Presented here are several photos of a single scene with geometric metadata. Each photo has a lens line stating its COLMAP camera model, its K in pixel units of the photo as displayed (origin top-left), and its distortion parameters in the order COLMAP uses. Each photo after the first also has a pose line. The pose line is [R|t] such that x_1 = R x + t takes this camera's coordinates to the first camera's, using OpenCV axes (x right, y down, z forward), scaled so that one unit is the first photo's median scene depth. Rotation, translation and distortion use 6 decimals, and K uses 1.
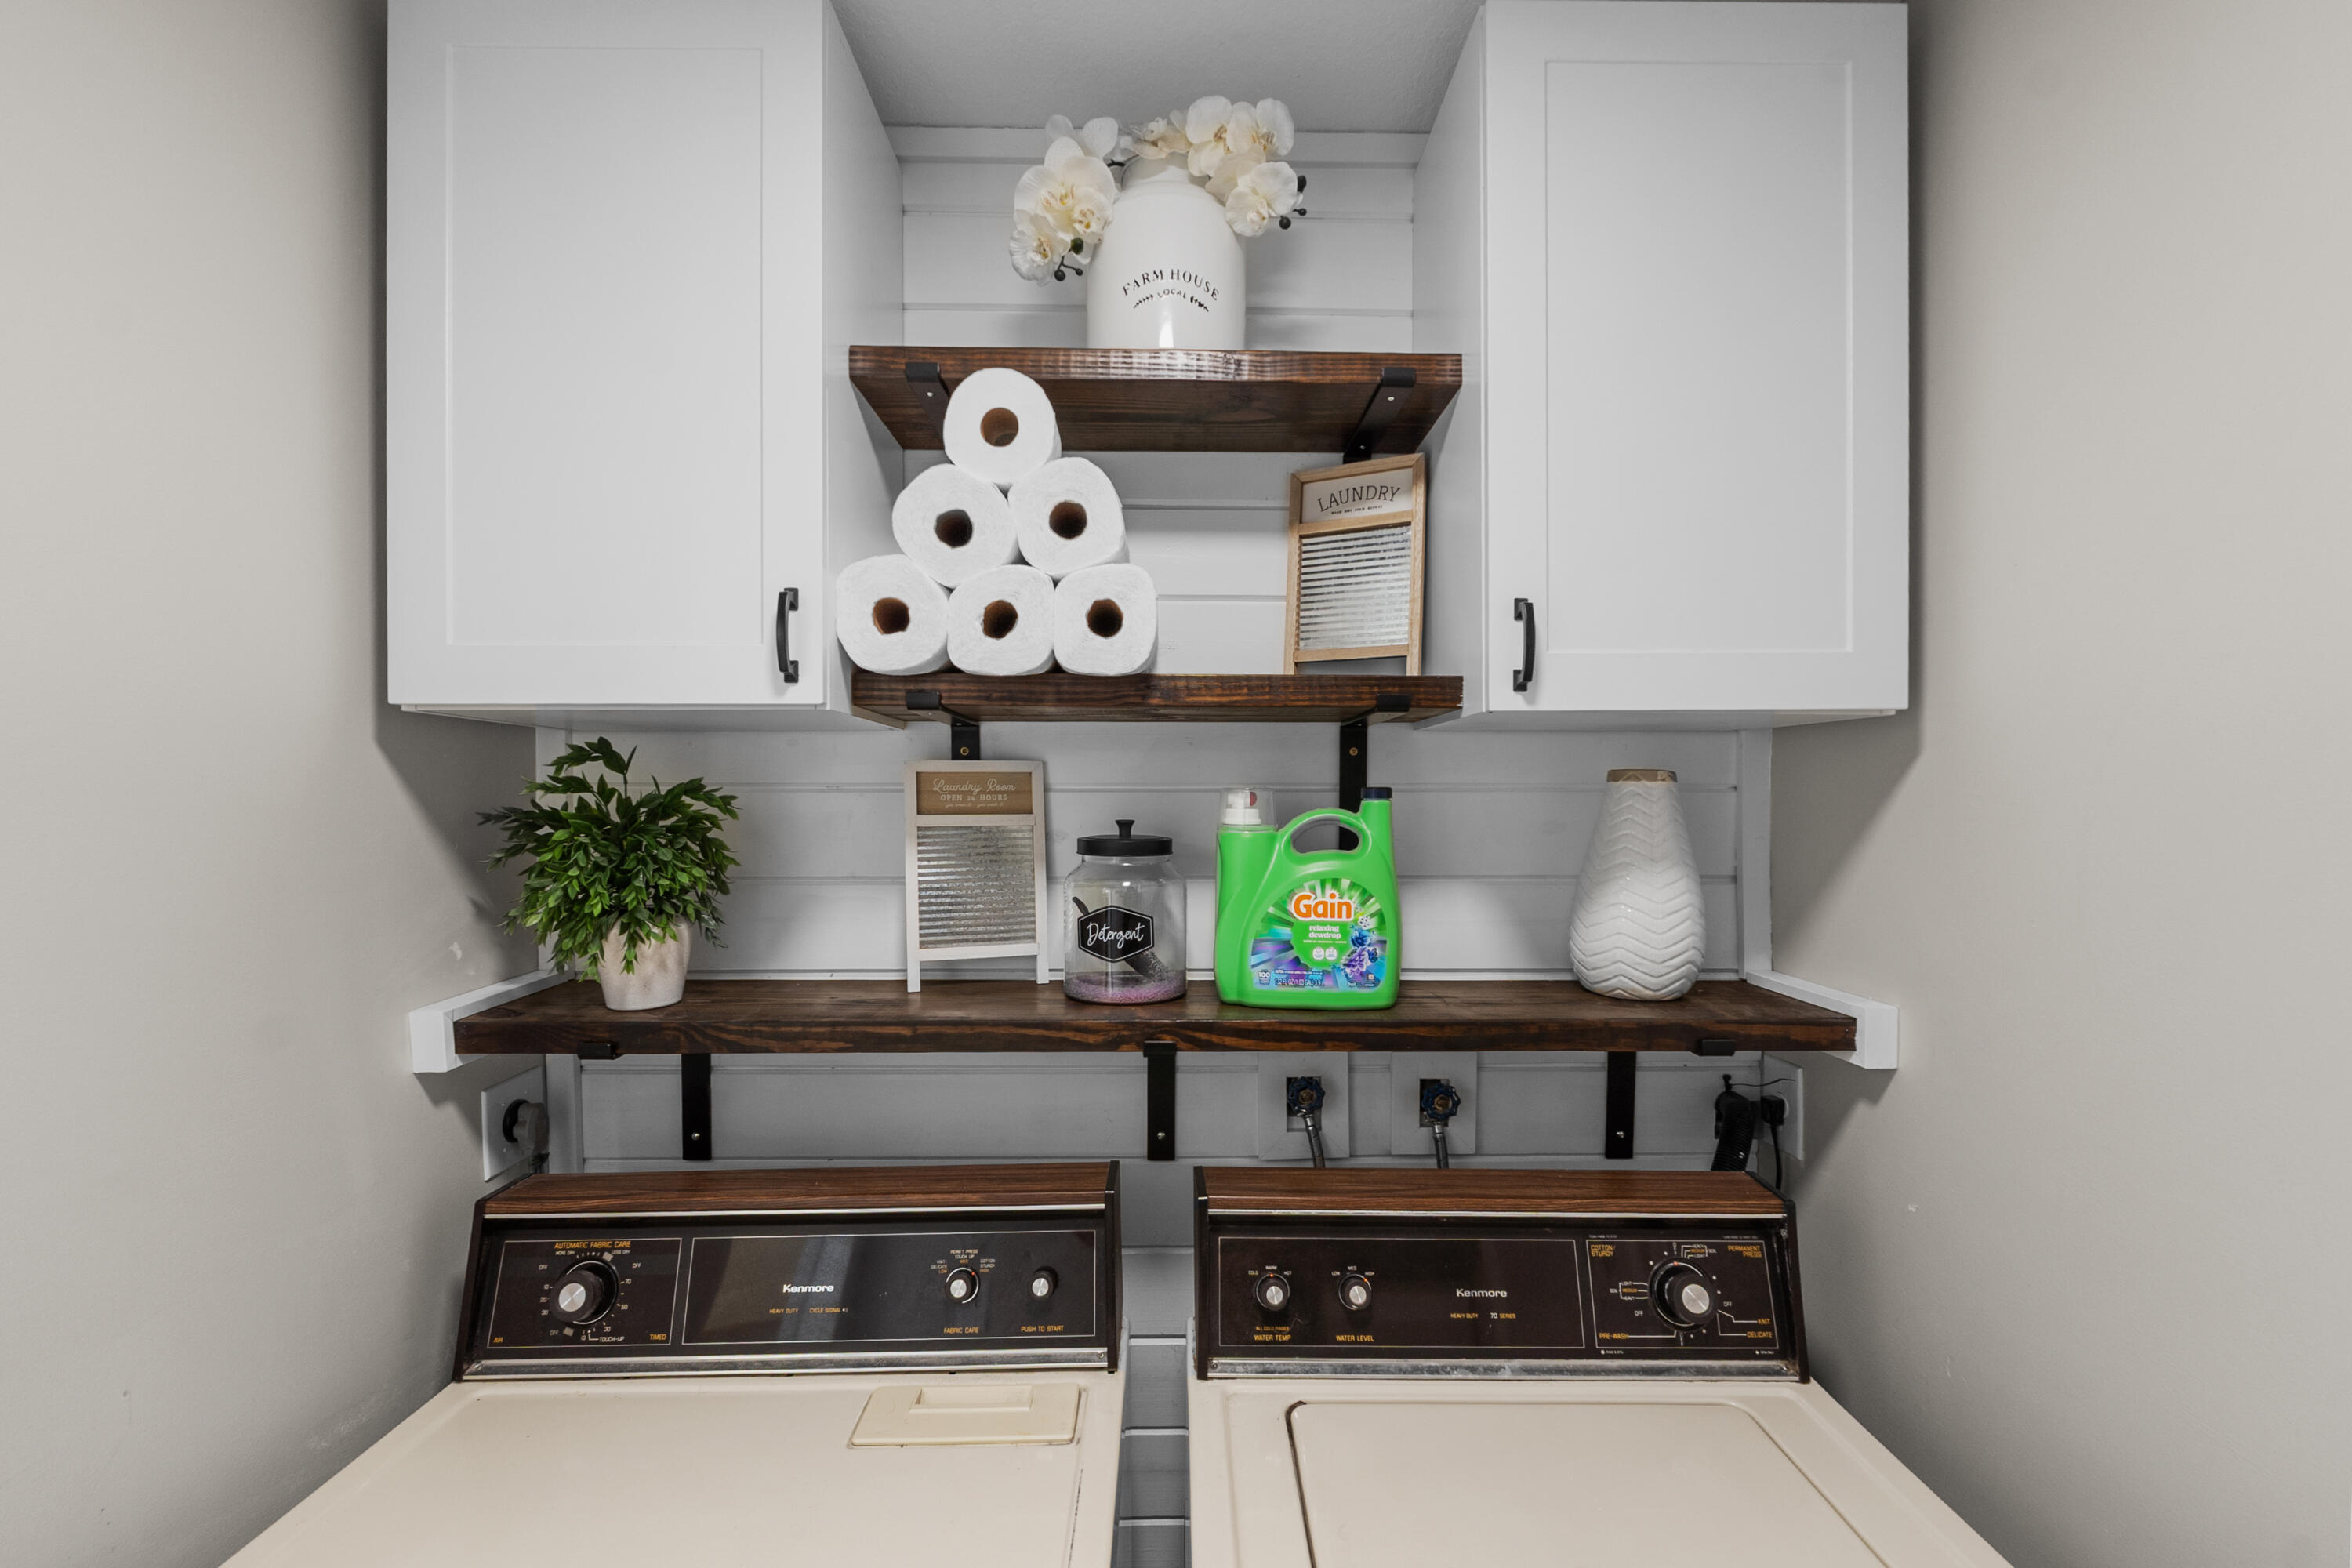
lens RADIAL K [[1002.2, 0, 1178.7], [0, 1002.2, 805.3], [0, 0, 1]] dist [-0.003075, -0.000898]
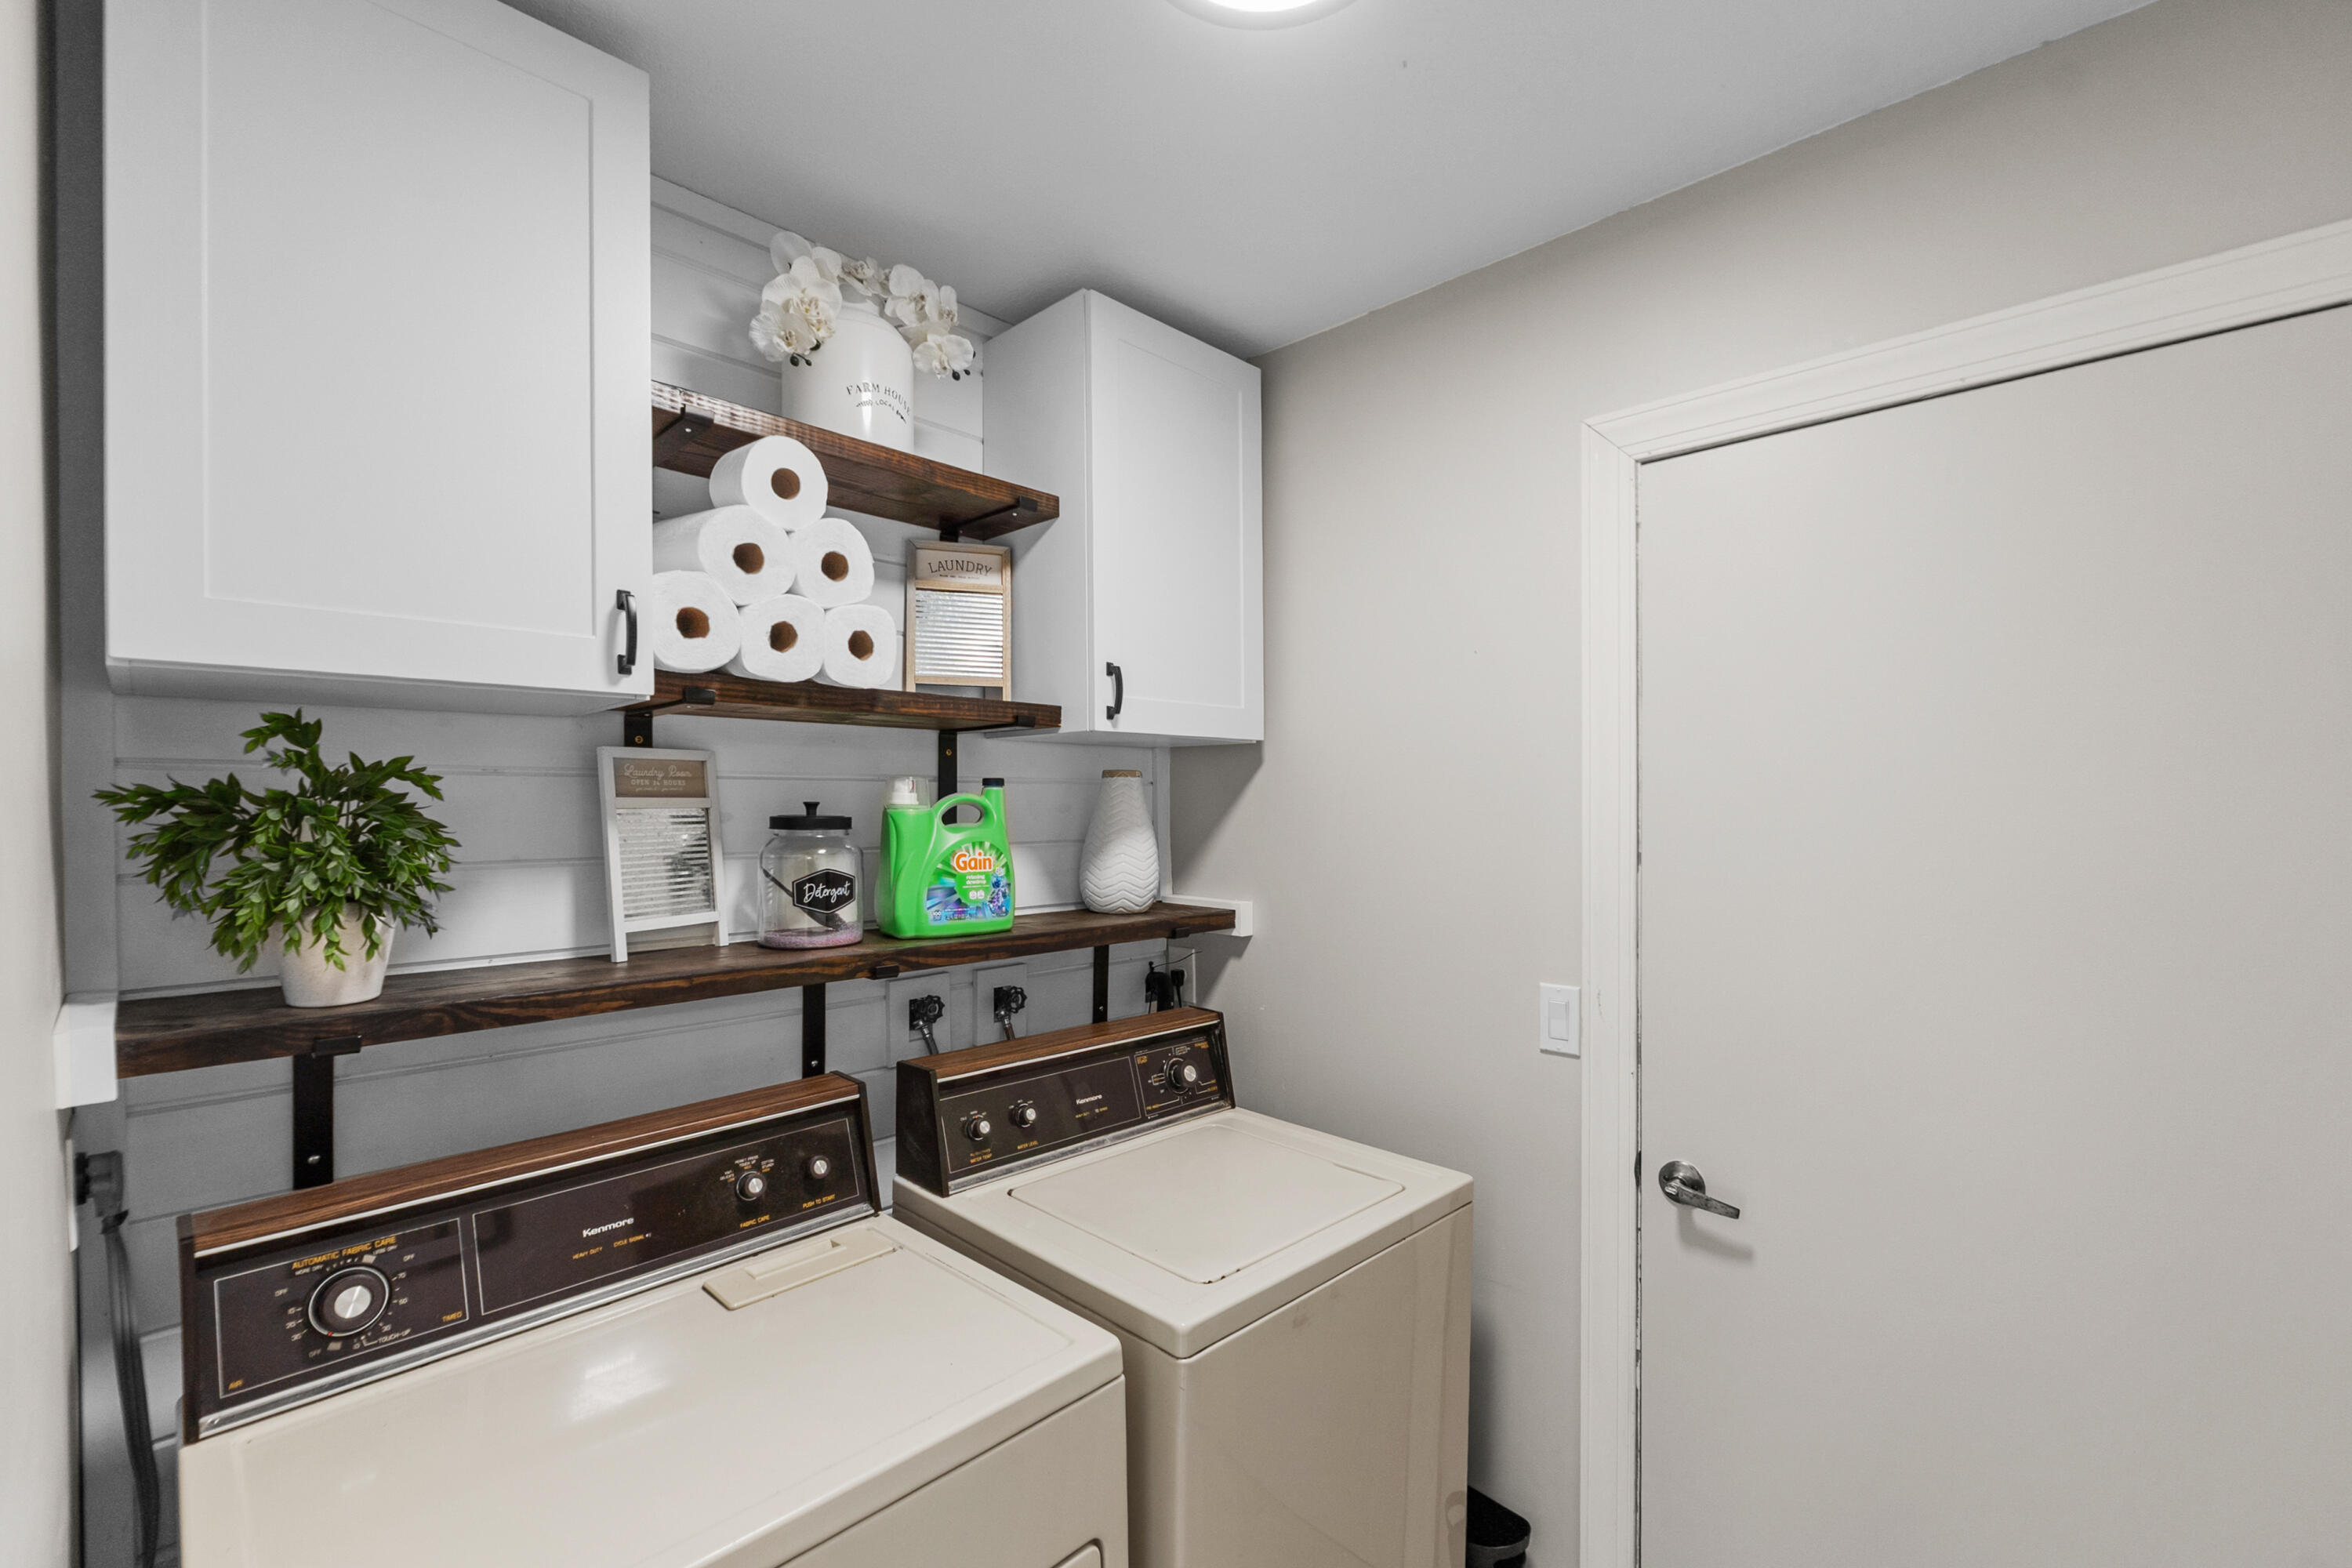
lens RADIAL K [[1002.2, 0, 1175.1], [0, 1002.2, 790.8], [0, 0, 1]] dist [-0.003075, -0.000898]
pose [[0.707803, 0.008328, 0.706361, -0.654310], [0.006979, 0.999799, -0.018781, 0.029708], [-0.706375, 0.018223, 0.707603, -0.200183]]
